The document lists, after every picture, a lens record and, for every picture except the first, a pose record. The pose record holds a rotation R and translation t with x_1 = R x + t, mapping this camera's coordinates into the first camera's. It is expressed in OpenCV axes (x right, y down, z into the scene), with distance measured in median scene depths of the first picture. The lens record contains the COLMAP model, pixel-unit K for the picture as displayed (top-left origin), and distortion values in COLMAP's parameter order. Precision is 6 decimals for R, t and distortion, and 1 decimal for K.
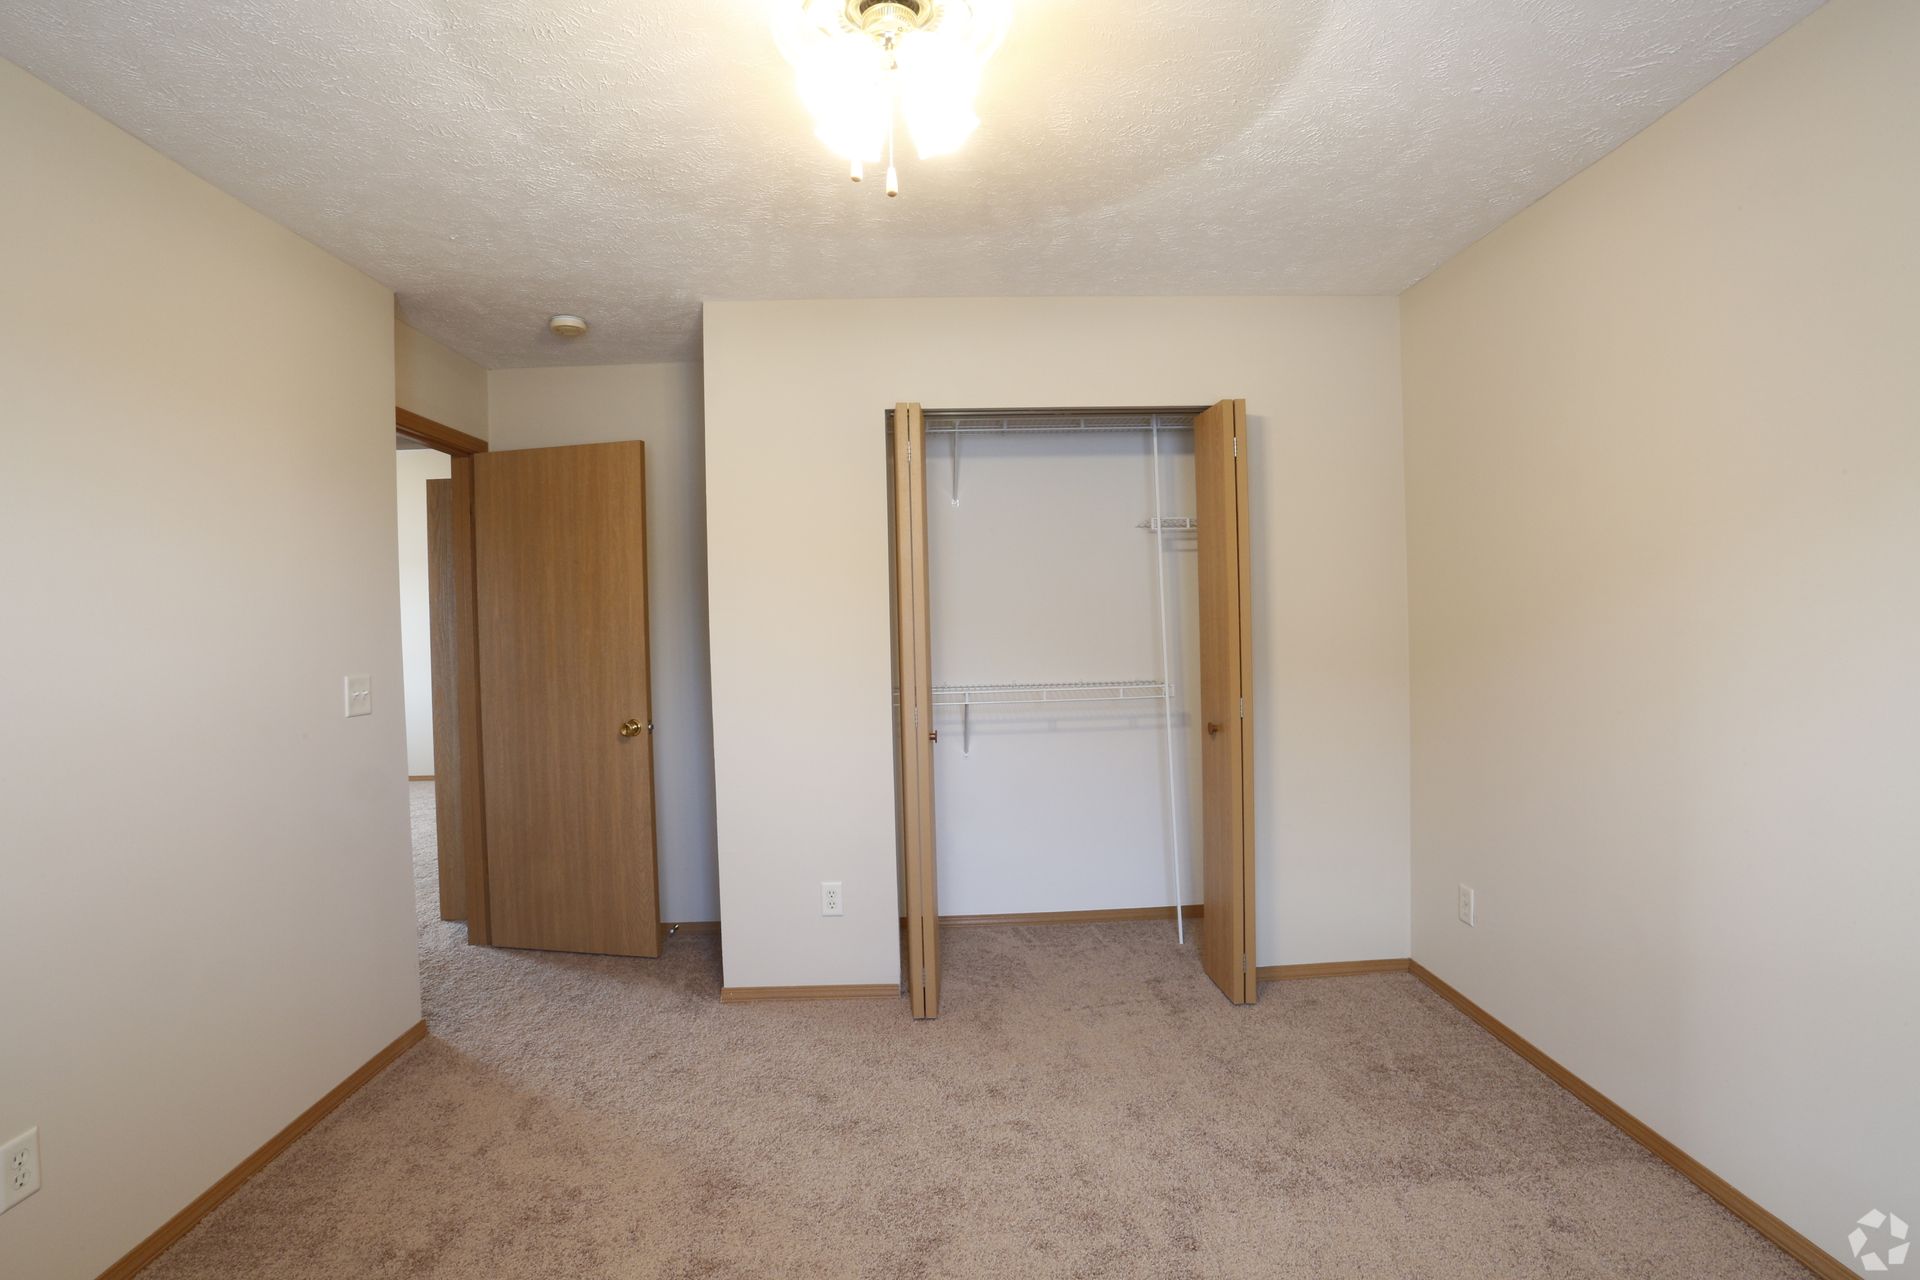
lens RADIAL K [[933.7, 0, 951.5], [0, 933.7, 633.2], [0, 0, 1]] dist [-0.088271, 0.035472]
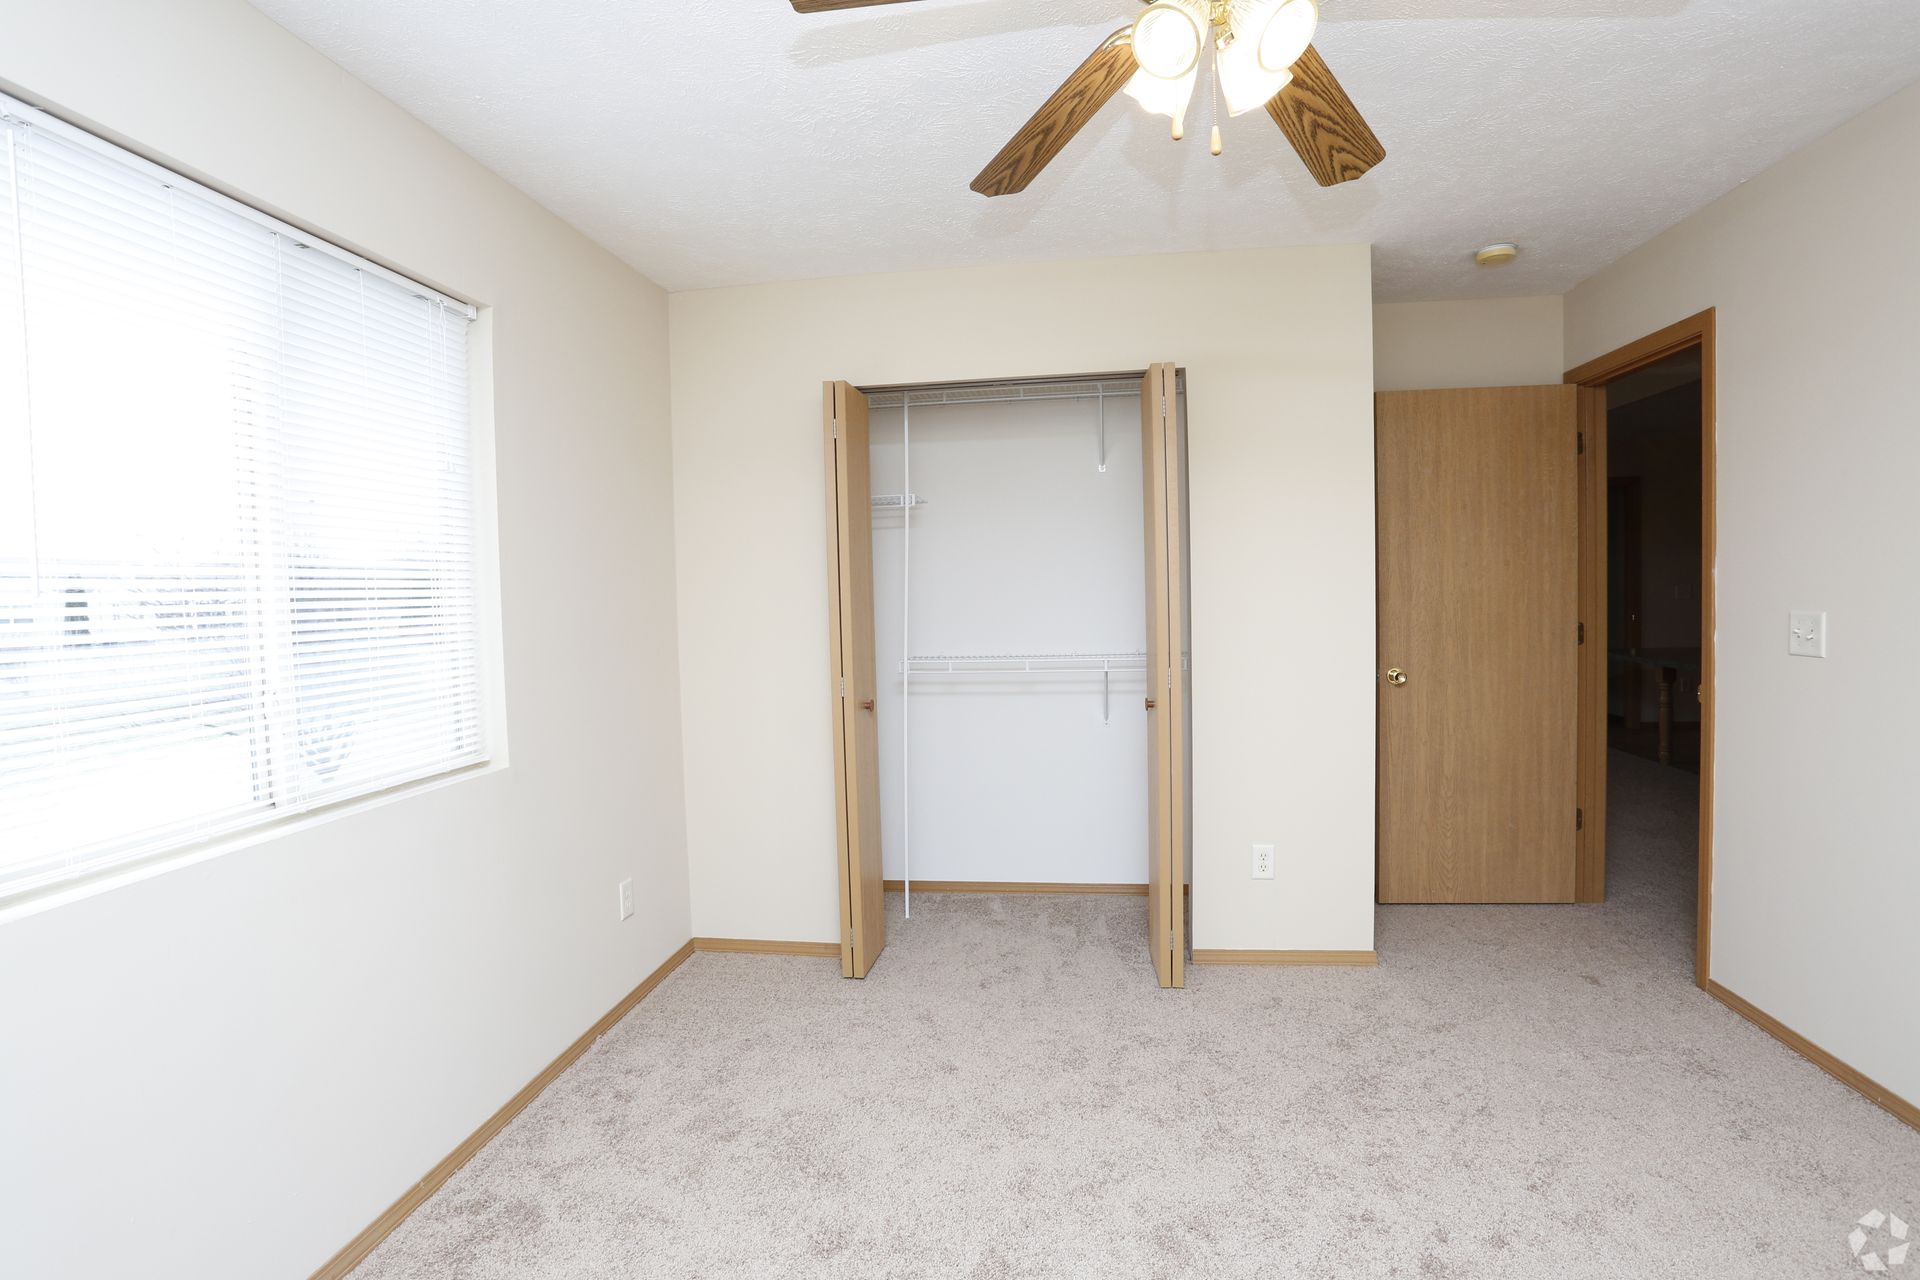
lens RADIAL K [[933.7, 0, 951.5], [0, 933.7, 633.2], [0, 0, 1]] dist [-0.088271, 0.035472]
pose [[0.983209, 0.006151, -0.182381, 0.248398], [0.000379, 0.999361, 0.035748, -0.006059], [0.182485, -0.035217, 0.982578, 0.009796]]
